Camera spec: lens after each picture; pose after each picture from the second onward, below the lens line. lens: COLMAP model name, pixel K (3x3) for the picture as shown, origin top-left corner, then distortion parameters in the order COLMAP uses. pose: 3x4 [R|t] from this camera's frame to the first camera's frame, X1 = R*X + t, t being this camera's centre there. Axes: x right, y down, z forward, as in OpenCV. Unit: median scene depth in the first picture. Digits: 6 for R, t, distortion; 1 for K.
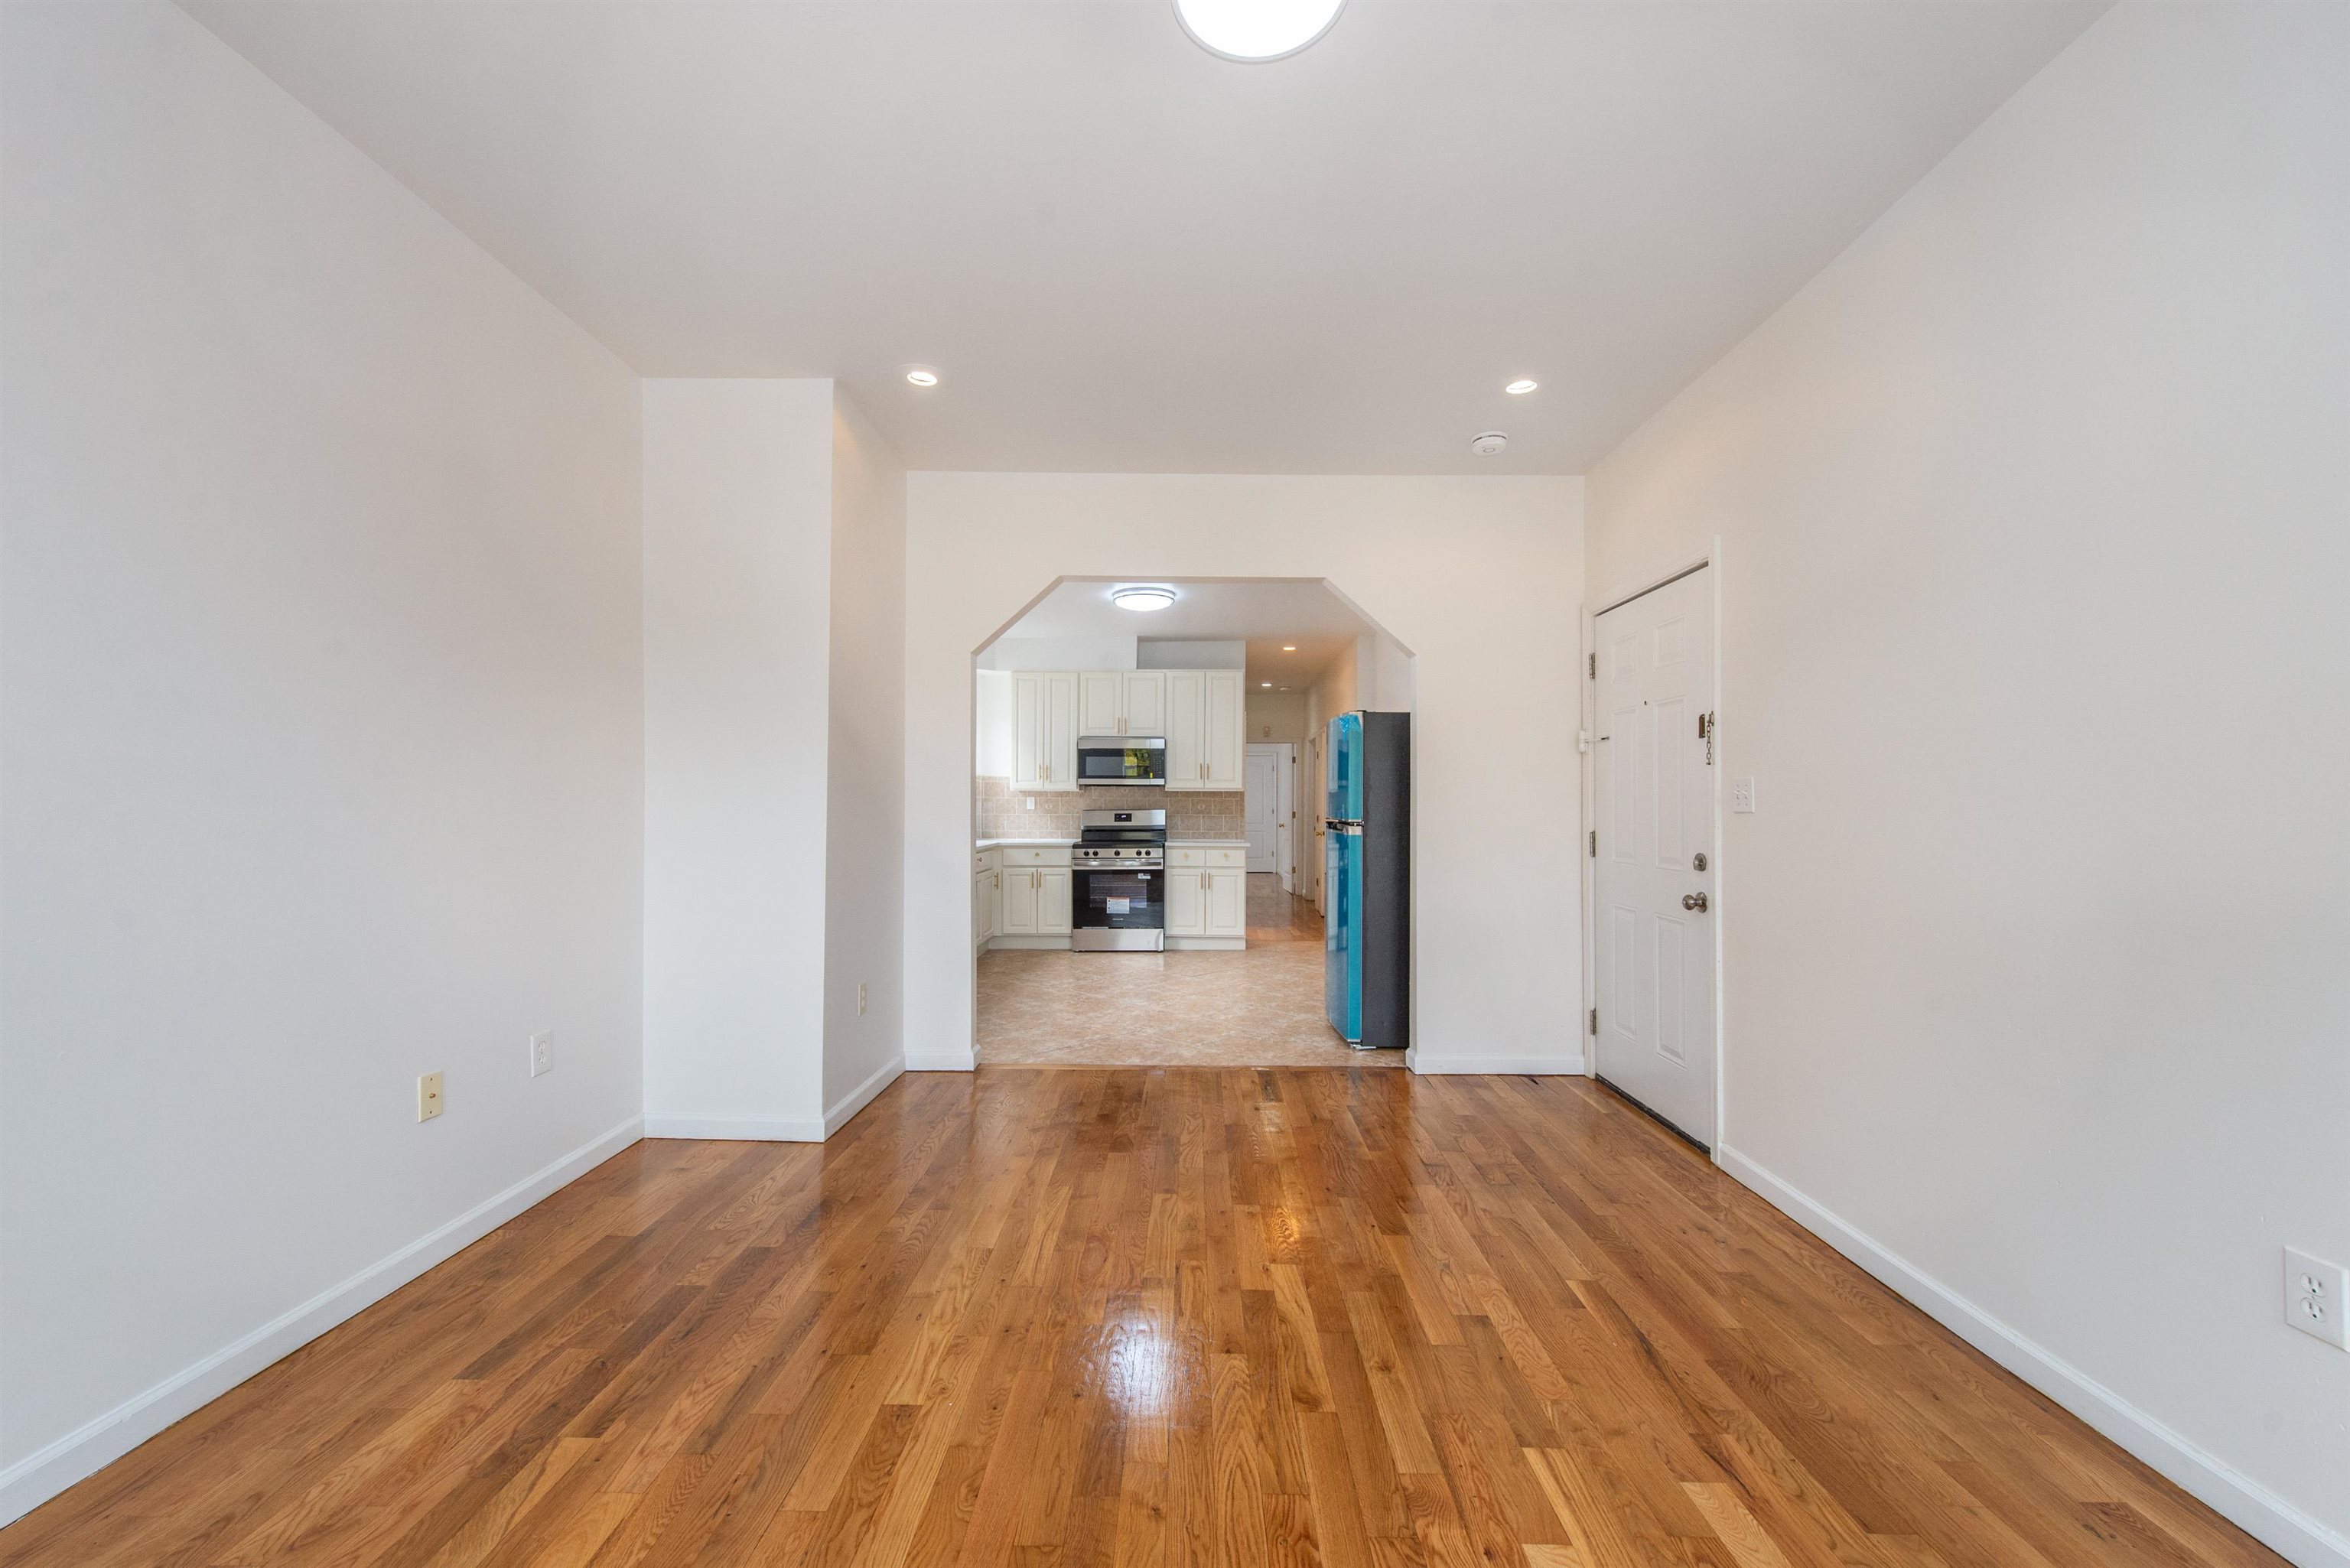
lens RADIAL K [[923.8, 0, 1175.0], [0, 923.8, 784.0], [0, 0, 1]] dist [0.002133, -0.000111]
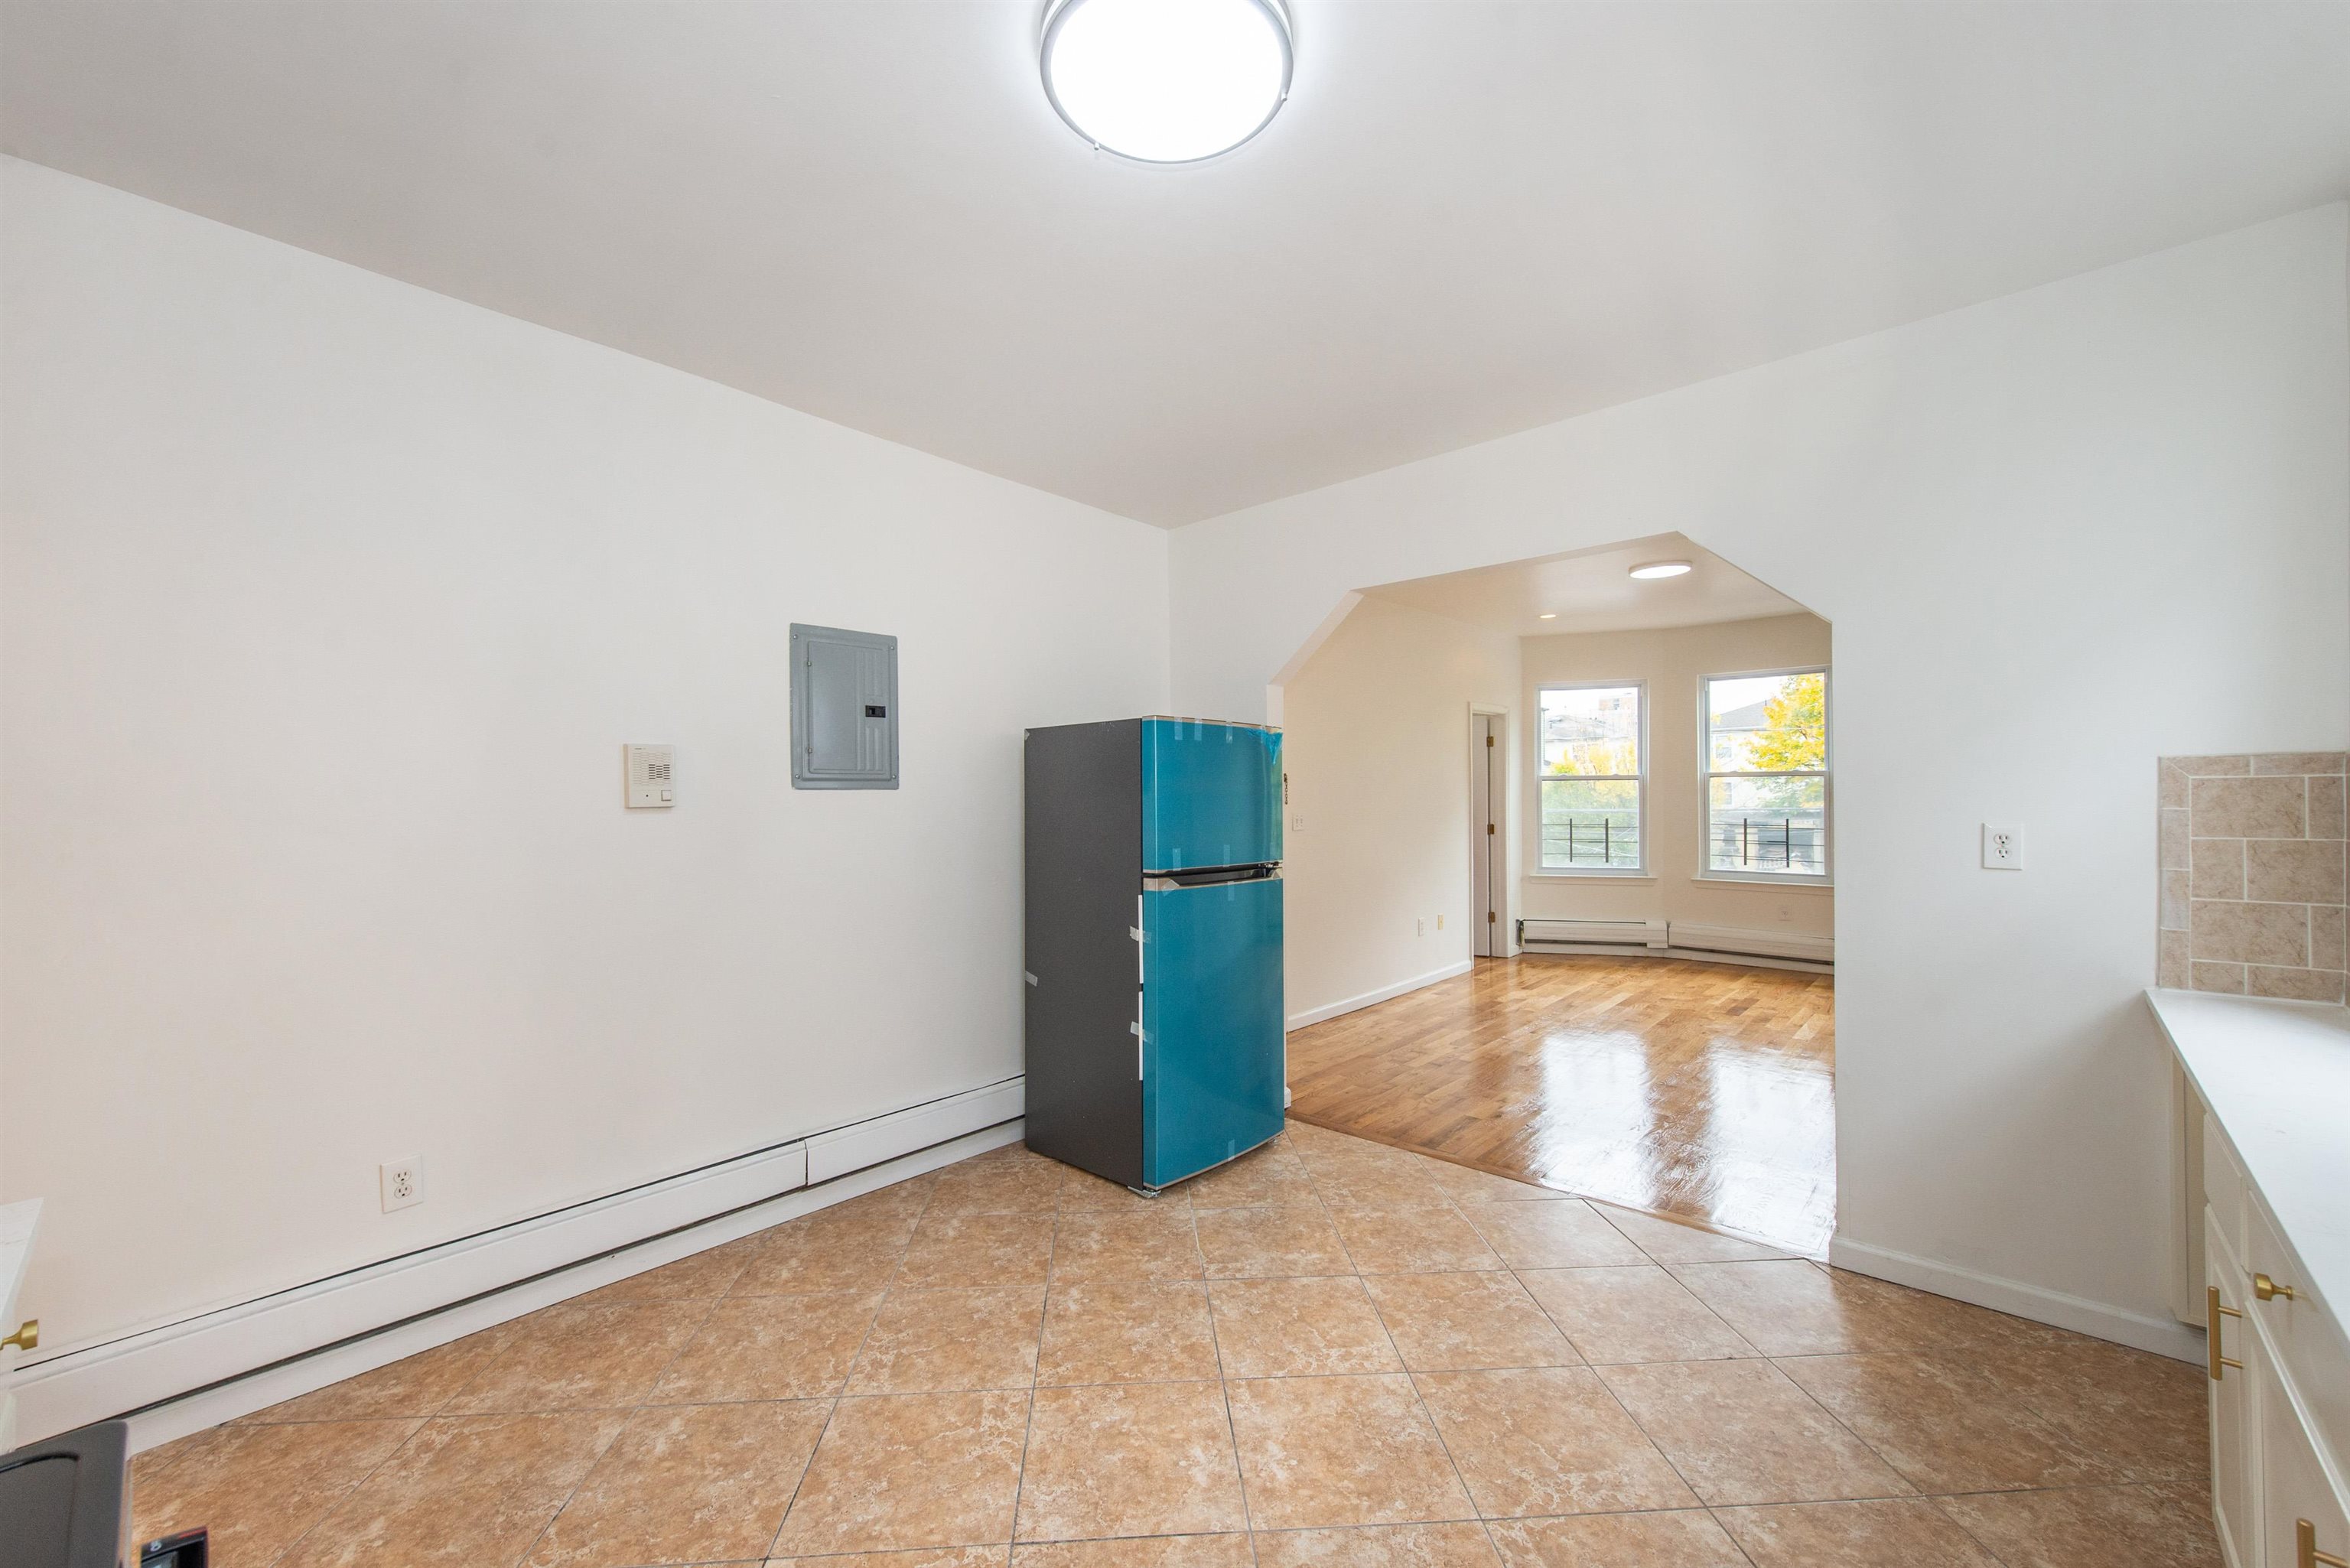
lens RADIAL K [[911.4, 0, 1149.6], [0, 911.4, 794.1], [0, 0, 1]] dist [0.000004, 0.000186]
pose [[-0.736810, 0.010036, 0.676026, -0.270810], [-0.014345, 0.999433, -0.030471, 0.013695], [-0.675948, -0.032149, -0.736248, 1.705715]]
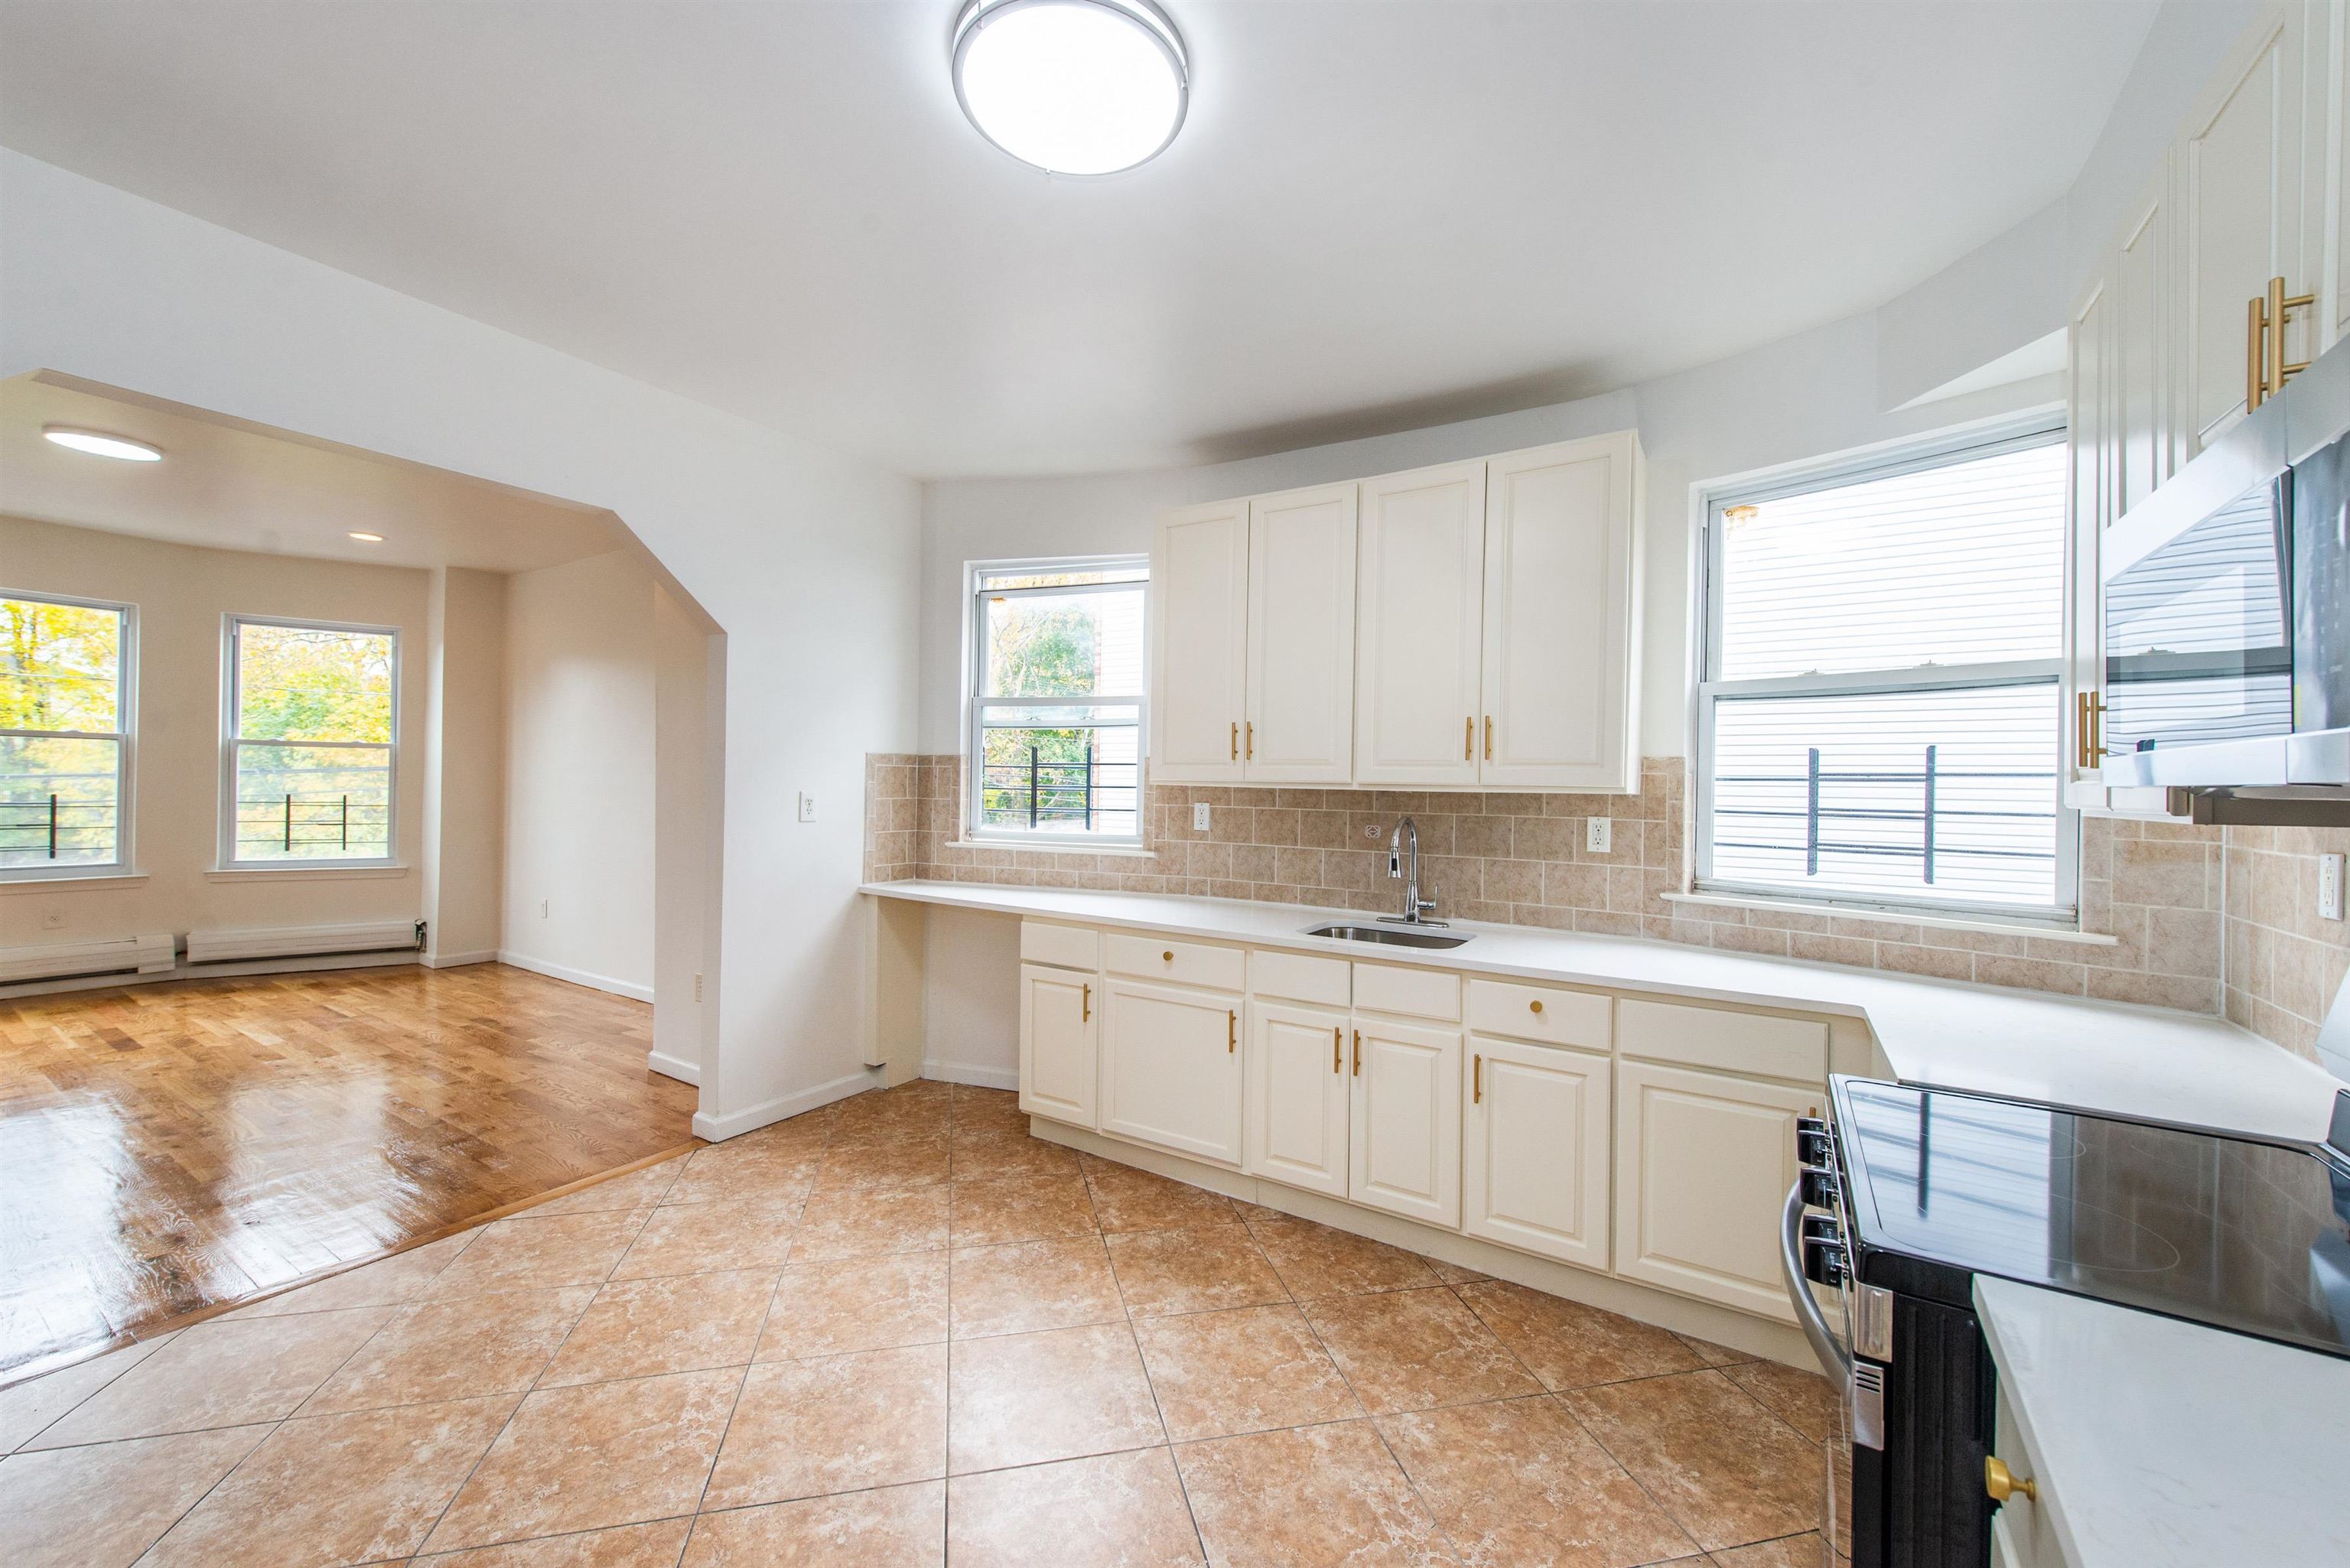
lens RADIAL K [[923.8, 0, 1175.0], [0, 923.8, 784.0], [0, 0, 1]] dist [0.002133, -0.000111]
pose [[-0.529941, -0.002350, -0.848031, 0.235222], [0.017858, 0.999744, -0.013930, 0.017879], [0.847846, -0.022526, -0.529763, 1.688579]]
